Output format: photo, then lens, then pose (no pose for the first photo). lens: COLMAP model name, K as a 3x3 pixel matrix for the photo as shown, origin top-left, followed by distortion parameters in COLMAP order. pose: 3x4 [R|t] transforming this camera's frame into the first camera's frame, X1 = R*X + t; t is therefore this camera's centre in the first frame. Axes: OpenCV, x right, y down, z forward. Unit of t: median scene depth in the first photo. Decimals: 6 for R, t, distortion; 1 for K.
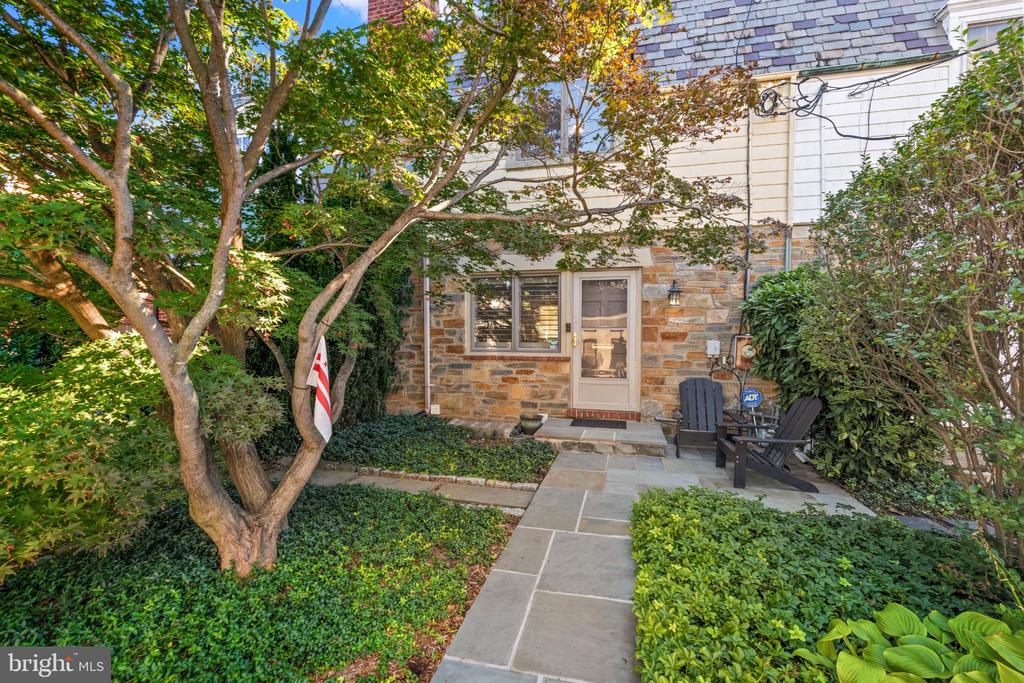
lens RADIAL K [[451.8, 0, 503.2], [0, 451.8, 338.2], [0, 0, 1]] dist [-0.004331, 0.000400]
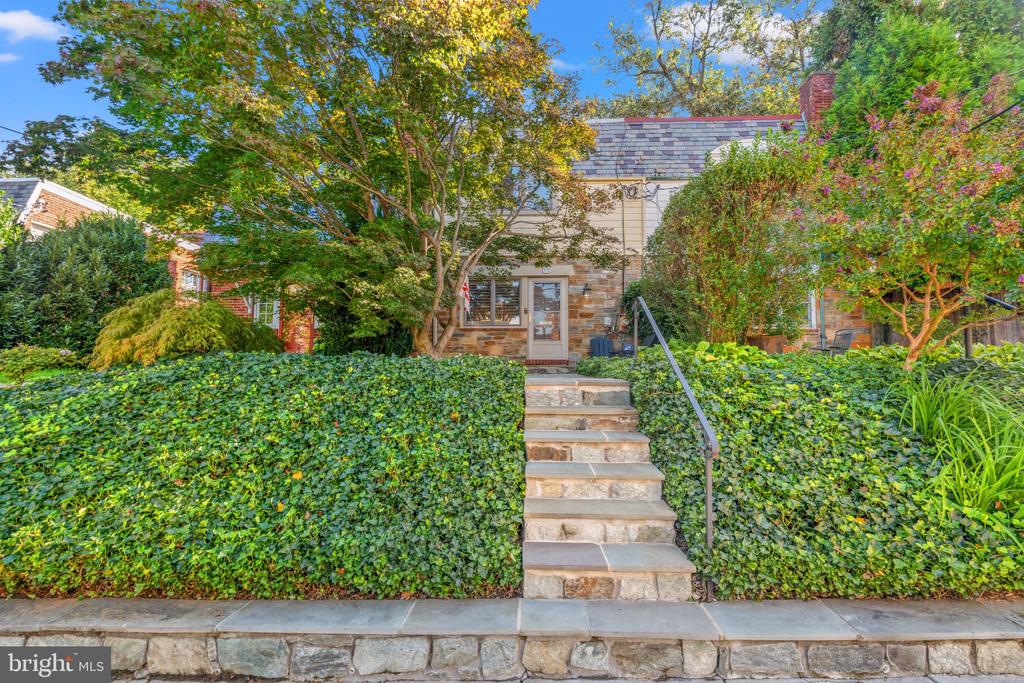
lens RADIAL K [[451.8, 0, 505.3], [0, 451.8, 339.1], [0, 0, 1]] dist [-0.004331, 0.000400]
pose [[0.977434, 0.017432, 0.210522, -0.442024], [0.000159, 0.996528, -0.083254, 0.348538], [-0.211242, 0.081409, 0.974038, -0.941641]]
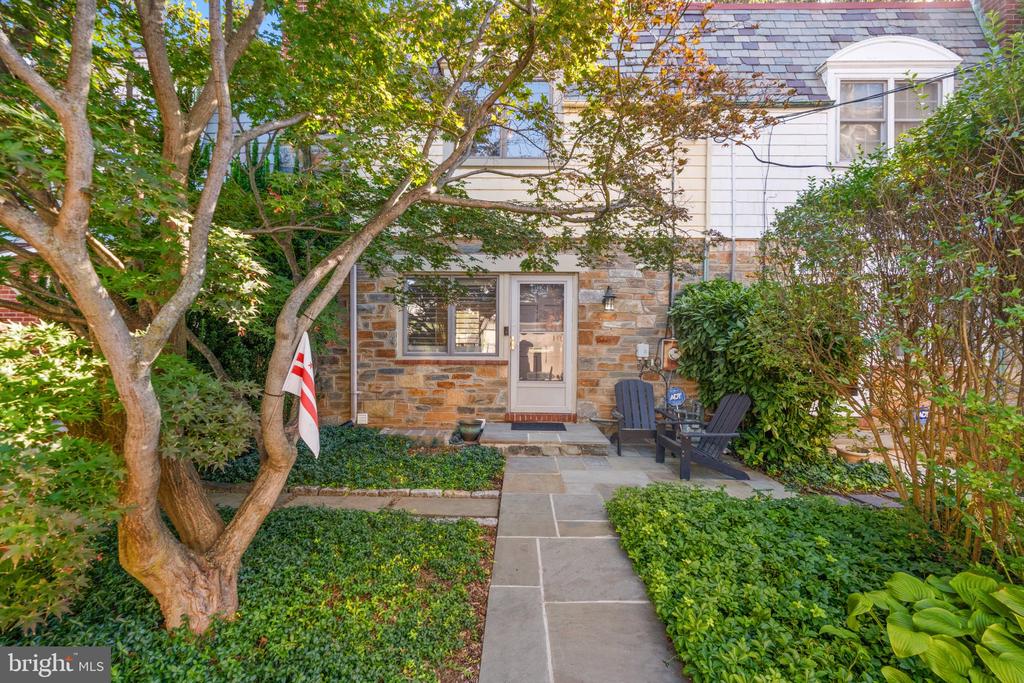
lens RADIAL K [[451.8, 0, 504.6], [0, 451.8, 340.5], [0, 0, 1]] dist [-0.004331, 0.000400]
pose [[0.972163, 0.003667, 0.234275, -0.146330], [-0.001361, 0.999949, -0.010003, 0.011875], [-0.234300, 0.009406, 0.972119, 0.060002]]
